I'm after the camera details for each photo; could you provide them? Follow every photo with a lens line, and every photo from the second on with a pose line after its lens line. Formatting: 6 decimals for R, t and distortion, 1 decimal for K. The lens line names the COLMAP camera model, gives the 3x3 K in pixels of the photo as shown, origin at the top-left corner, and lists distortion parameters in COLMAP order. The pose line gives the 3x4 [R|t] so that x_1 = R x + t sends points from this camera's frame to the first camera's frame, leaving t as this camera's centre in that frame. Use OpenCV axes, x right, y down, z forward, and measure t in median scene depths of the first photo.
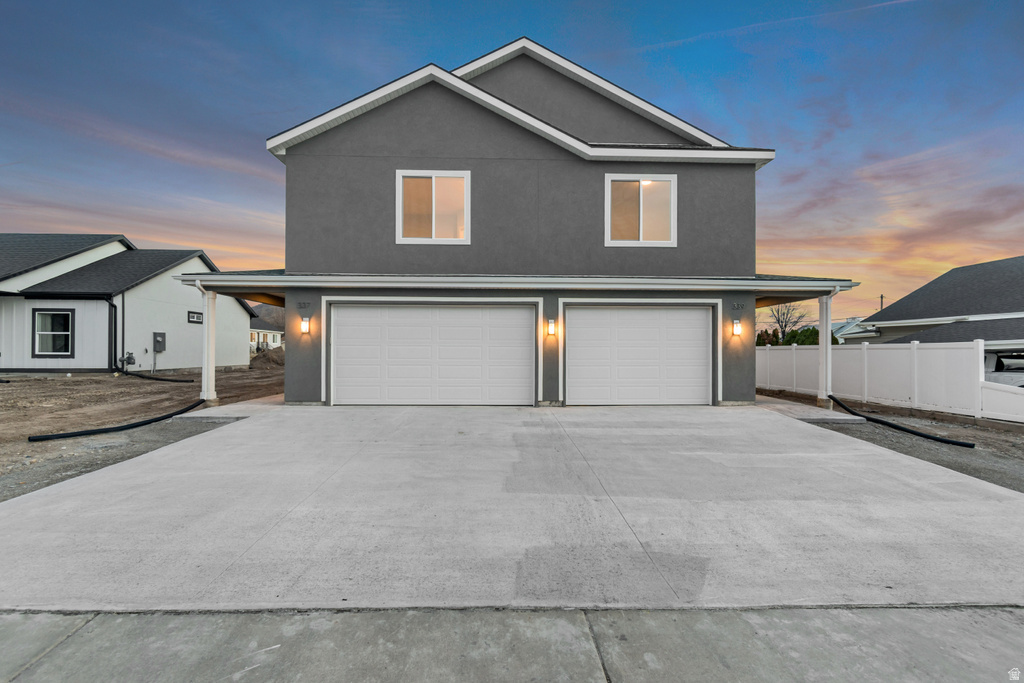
lens RADIAL K [[334.6, 0, 512.0], [0, 334.6, 341.5], [0, 0, 1]] dist [-0.001860, -0.000072]
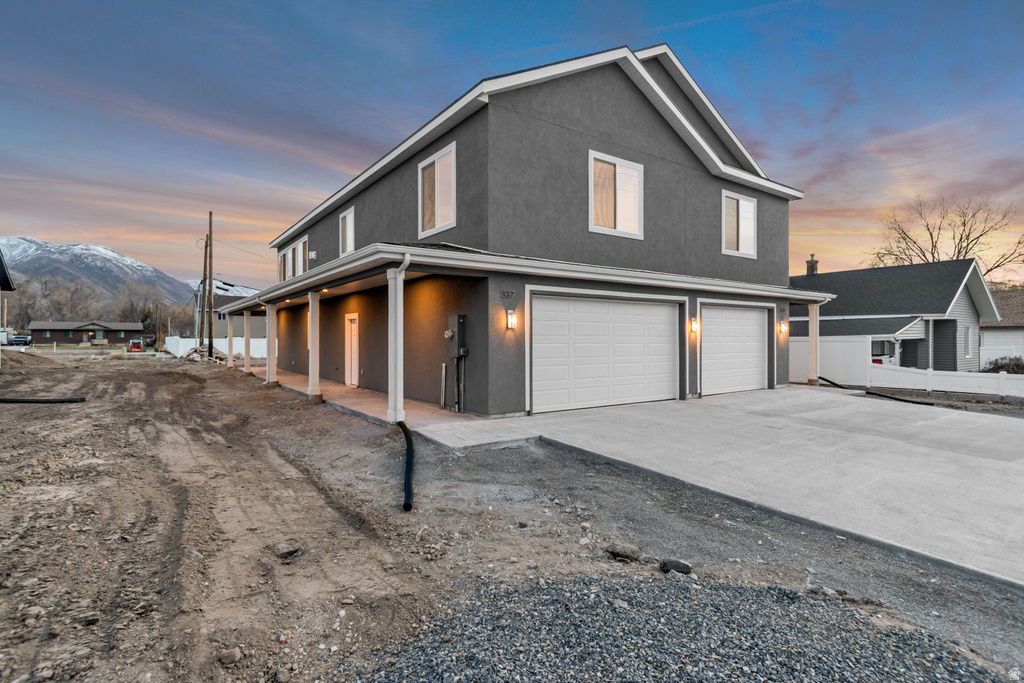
lens RADIAL K [[511.9, 0, 512.0], [0, 511.9, 341.5], [0, 0, 1]] dist [0.002471, 0.000279]
pose [[0.827023, -0.006516, 0.562130, -1.290963], [0.001115, 0.999950, 0.009951, -0.006197], [-0.562167, -0.007603, 0.826989, -0.034464]]
